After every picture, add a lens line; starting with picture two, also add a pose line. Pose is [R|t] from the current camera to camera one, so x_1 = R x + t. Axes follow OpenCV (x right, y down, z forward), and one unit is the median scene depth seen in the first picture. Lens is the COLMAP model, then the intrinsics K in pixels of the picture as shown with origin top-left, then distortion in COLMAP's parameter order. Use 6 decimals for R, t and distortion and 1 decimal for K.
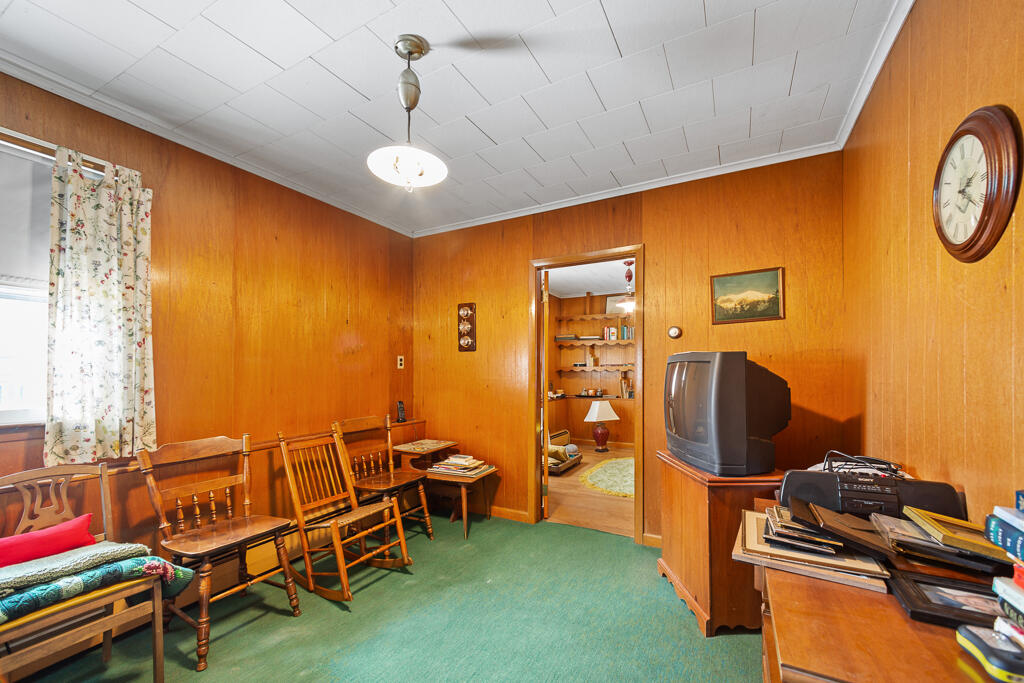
lens RADIAL K [[408.6, 0, 513.9], [0, 408.6, 366.1], [0, 0, 1]] dist [0.000922, -0.000069]
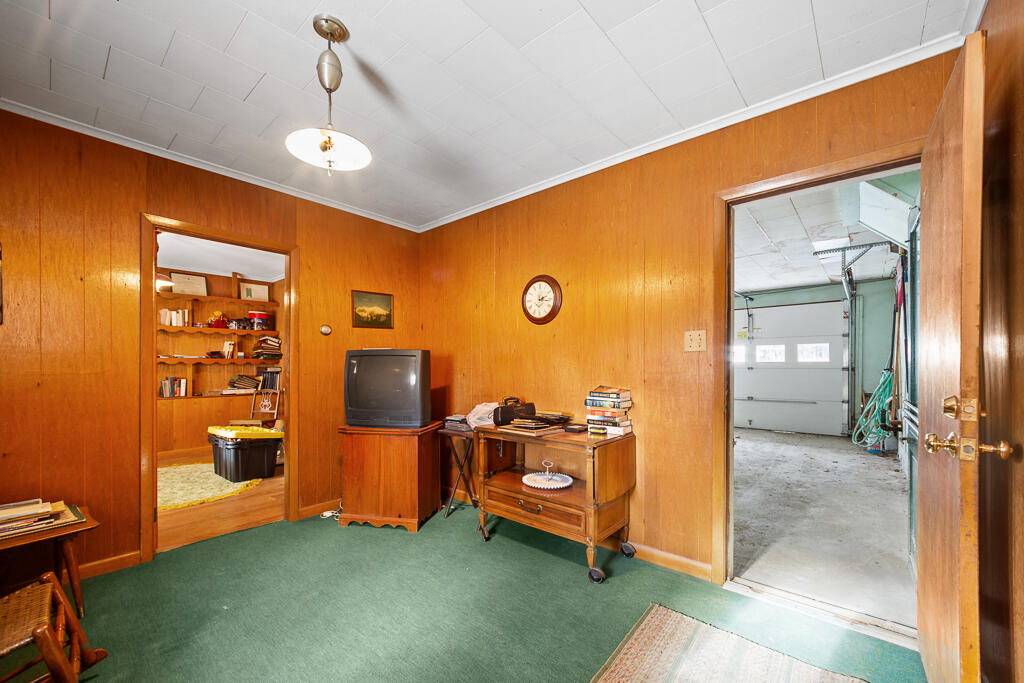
lens RADIAL K [[408.6, 0, 513.9], [0, 408.6, 366.1], [0, 0, 1]] dist [0.000922, -0.000069]
pose [[0.212744, 0.000332, 0.977108, -0.297116], [-0.011090, 0.999936, 0.002075, 0.006509], [-0.977045, -0.011278, 0.212734, 0.093337]]
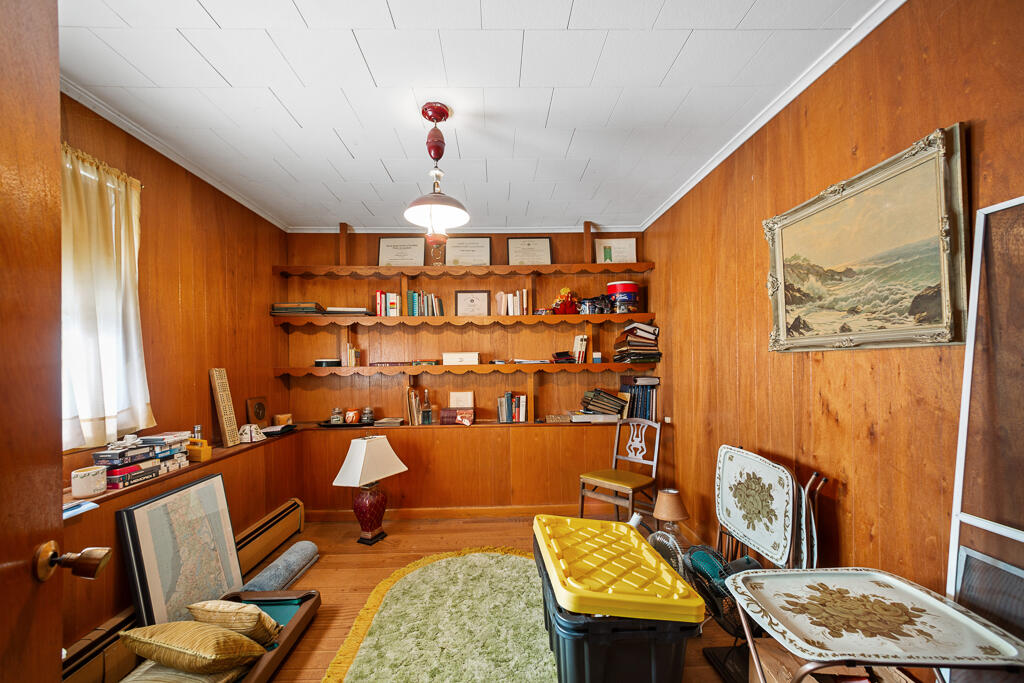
lens RADIAL K [[396.0, 0, 508.0], [0, 396.0, 362.2], [0, 0, 1]] dist [0.001618, -0.000032]
pose [[0.862662, -0.009359, 0.505694, 0.117505], [0.005594, 0.999944, 0.008963, -0.008466], [-0.505749, -0.004904, 0.862667, 0.510119]]
